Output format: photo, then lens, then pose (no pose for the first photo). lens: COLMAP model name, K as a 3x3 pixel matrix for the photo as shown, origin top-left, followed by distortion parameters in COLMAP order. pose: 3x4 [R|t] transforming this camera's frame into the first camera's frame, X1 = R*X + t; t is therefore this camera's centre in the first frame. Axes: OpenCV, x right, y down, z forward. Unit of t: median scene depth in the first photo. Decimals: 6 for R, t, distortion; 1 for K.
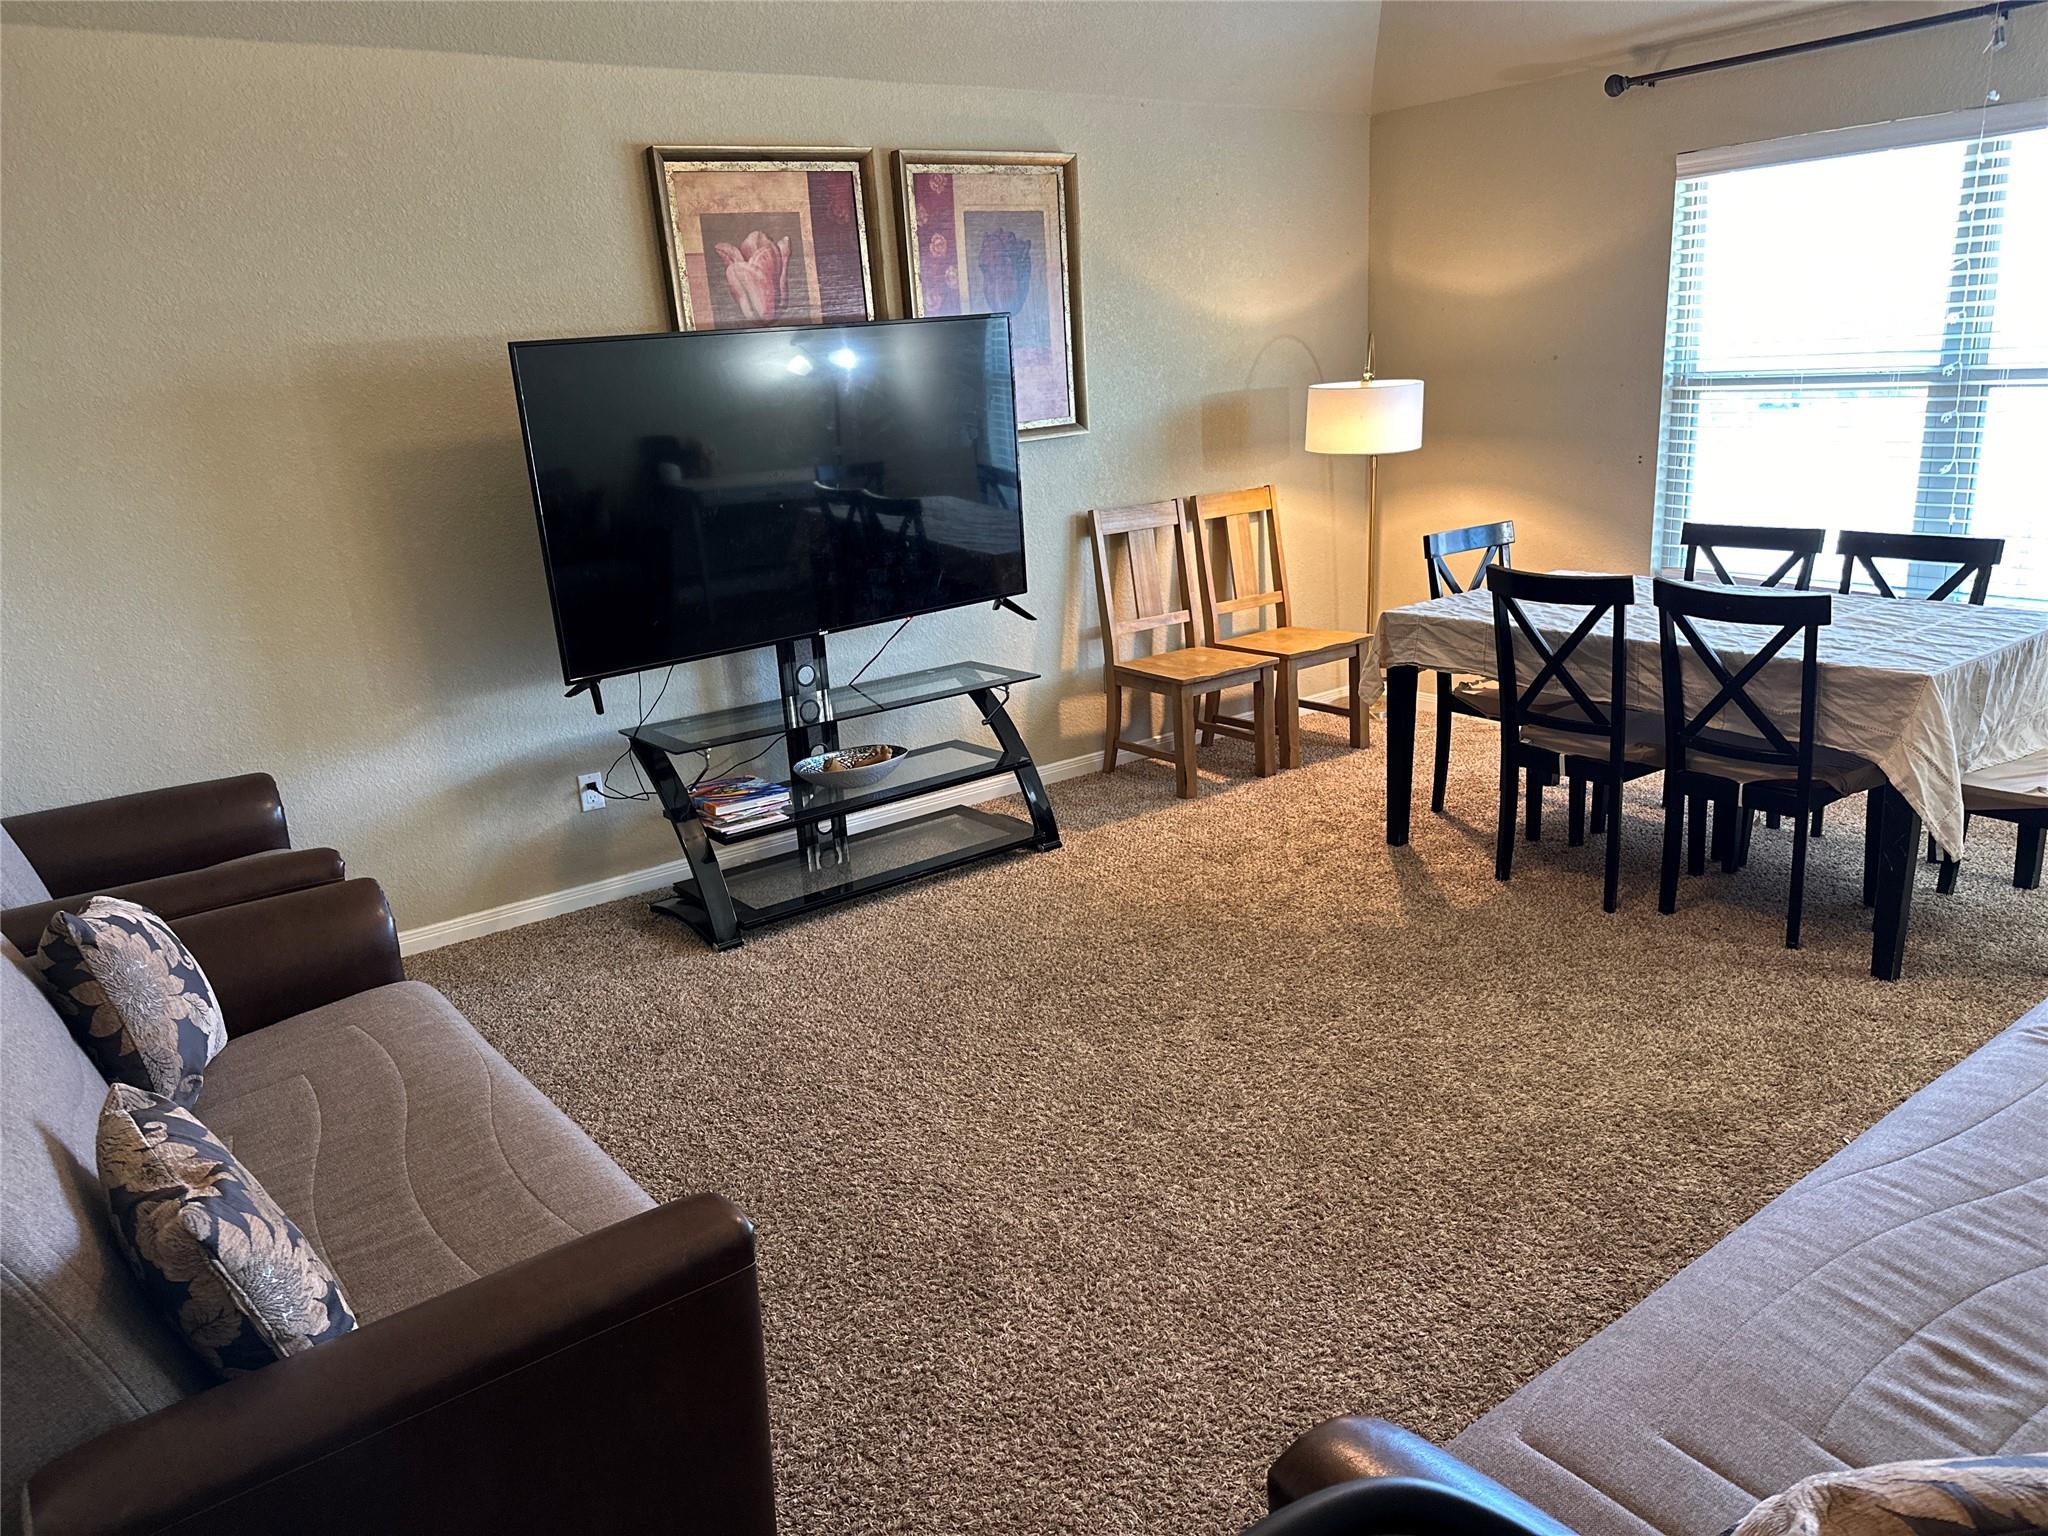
lens RADIAL K [[1418.3, 0, 1024.0], [0, 1418.3, 768.0], [0, 0, 1]] dist [0.151288, -0.244930]
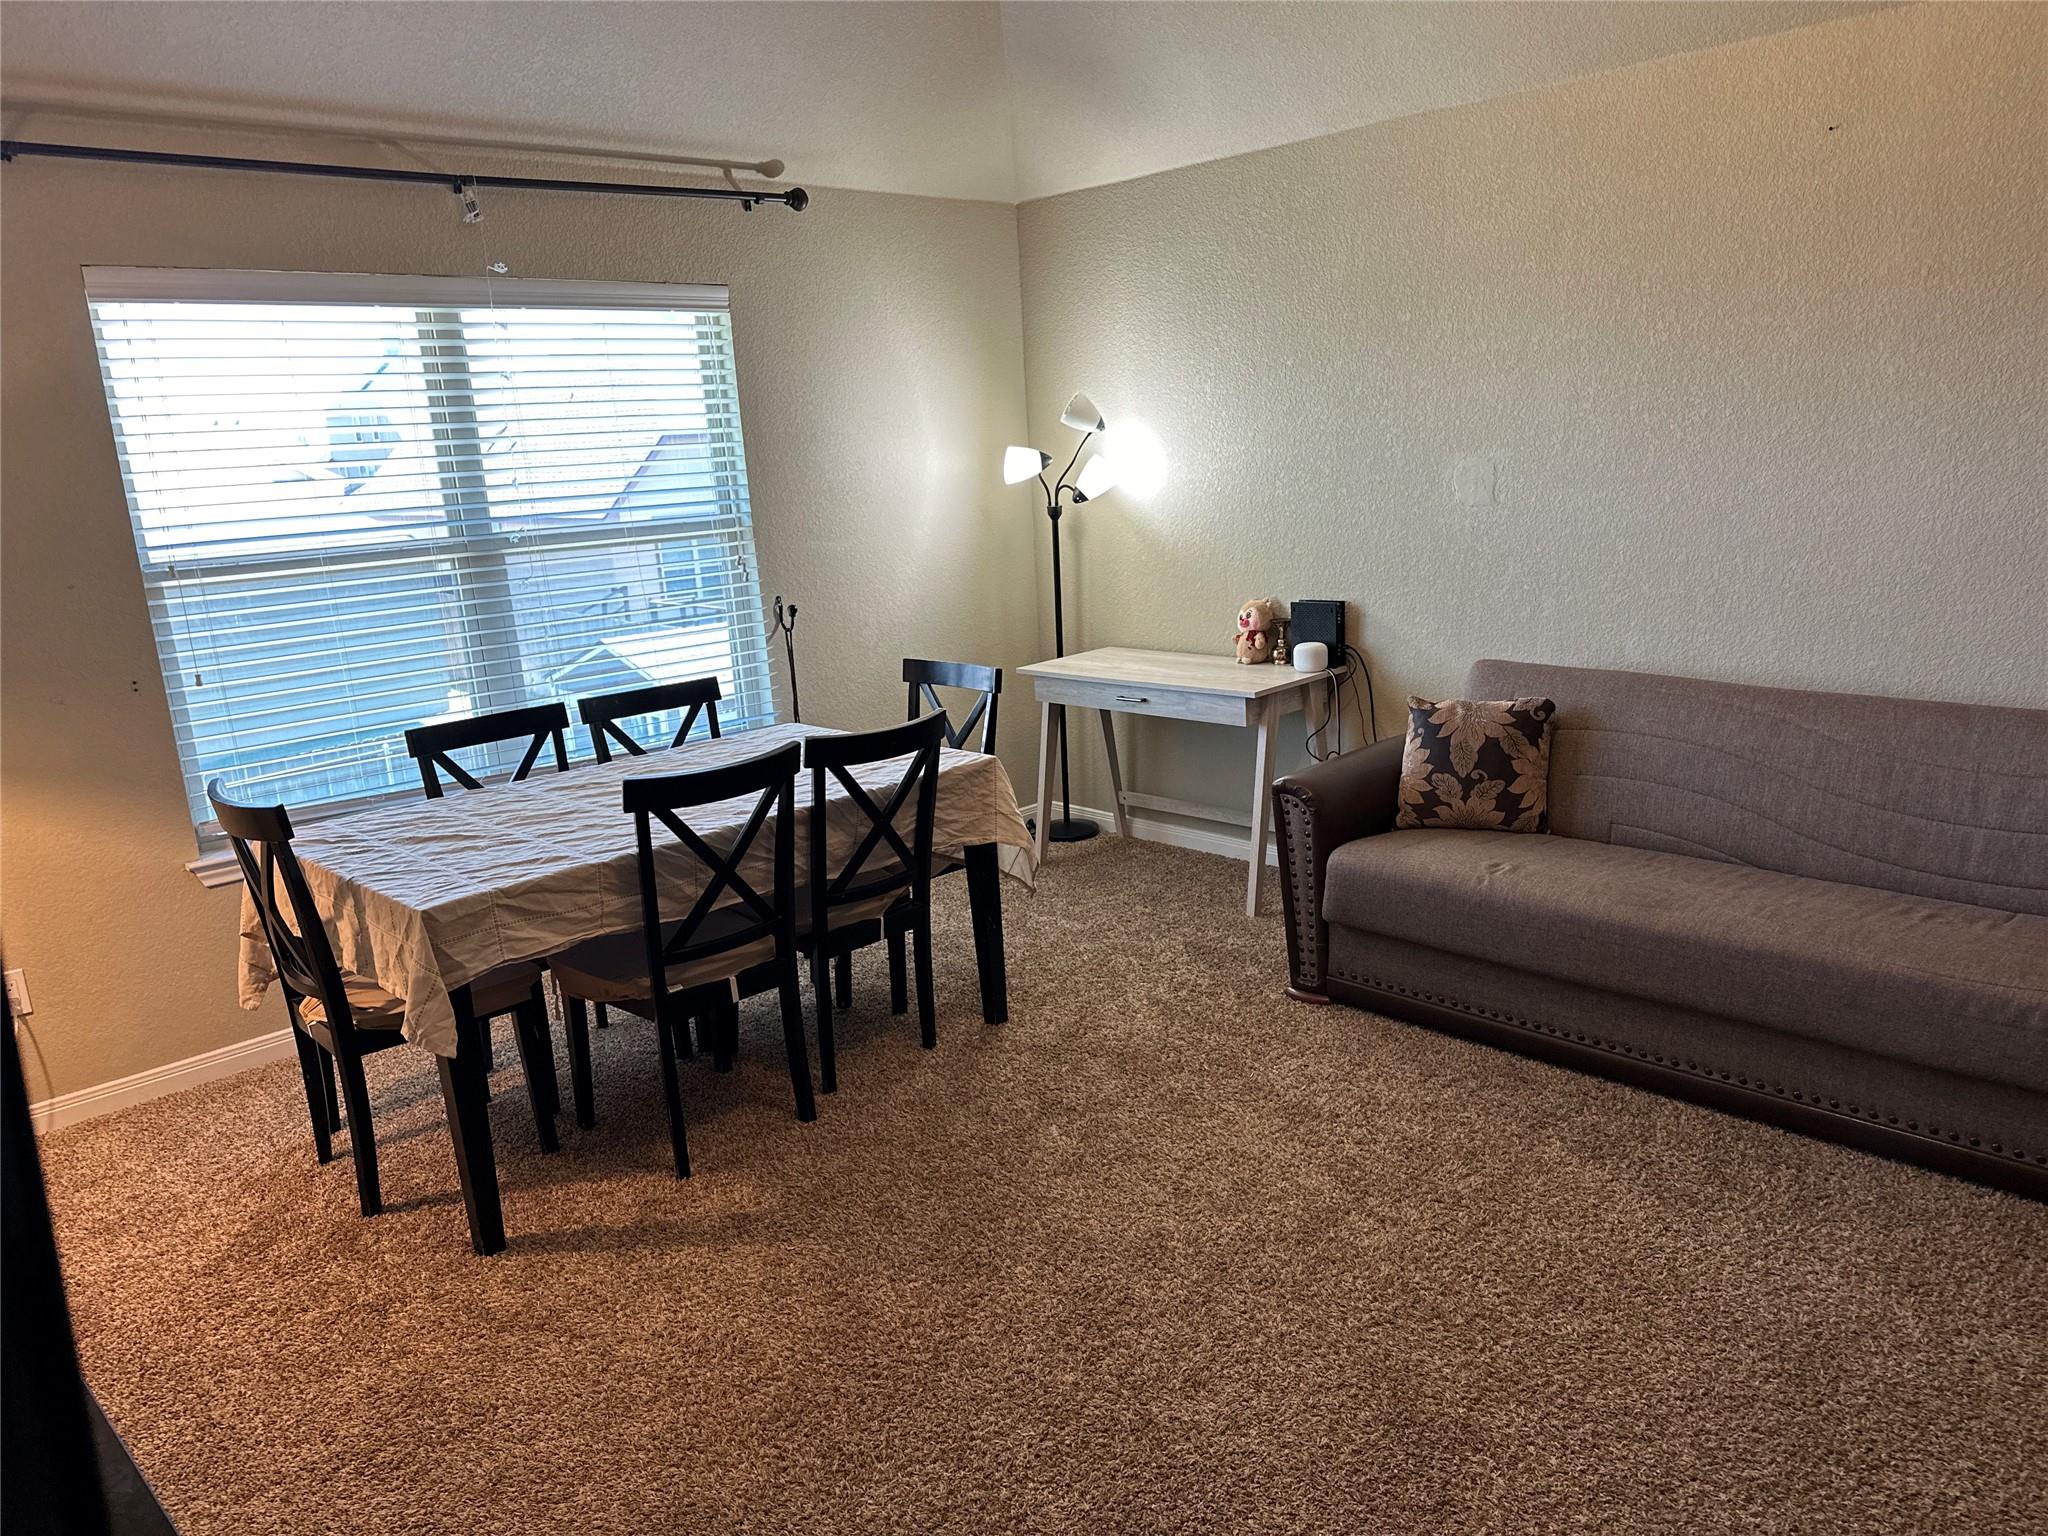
lens RADIAL K [[1441.6, 0, 1024.0], [0, 1441.6, 768.0], [0, 0, 1]] dist [0.059679, -0.073390]
pose [[-0.116620, -0.164111, 0.979524, -0.367280], [0.332409, 0.922924, 0.194204, -0.190468], [-0.935898, 0.348251, -0.053080, 0.722943]]
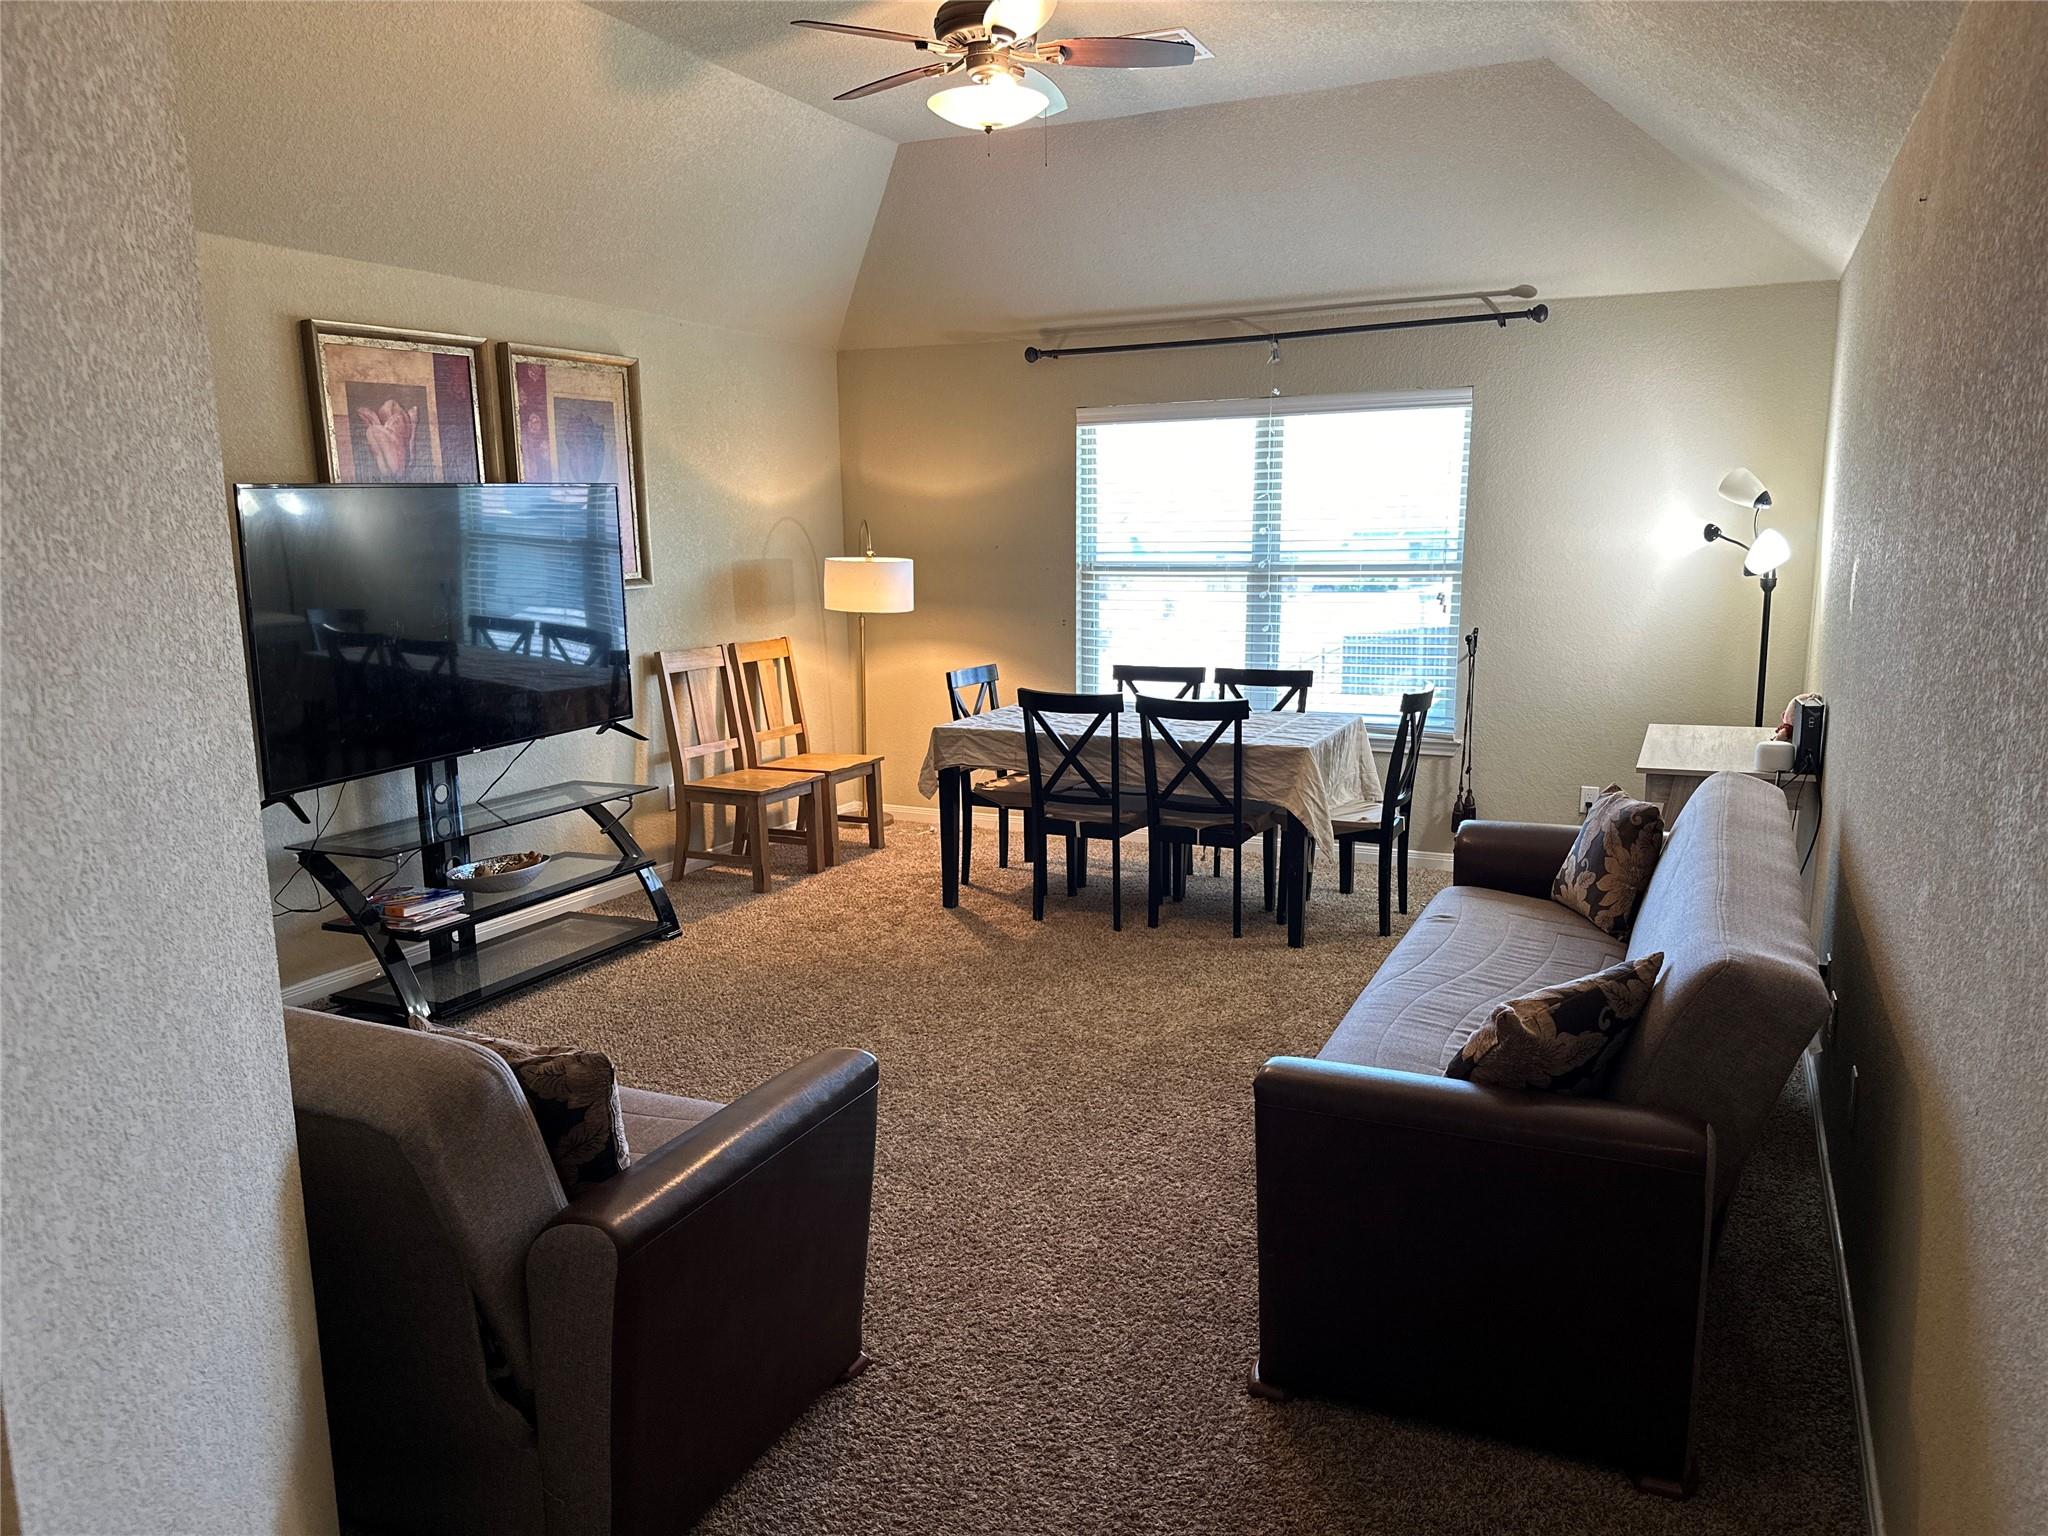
lens RADIAL K [[1425.6, 0, 1023.5], [0, 1425.6, 786.3], [0, 0, 1]] dist [0.106814, -0.163807]
pose [[0.883547, -0.034253, 0.467087, -0.272644], [0.085561, 0.992343, -0.089076, 0.064208], [-0.460460, 0.118668, 0.879713, -0.168221]]
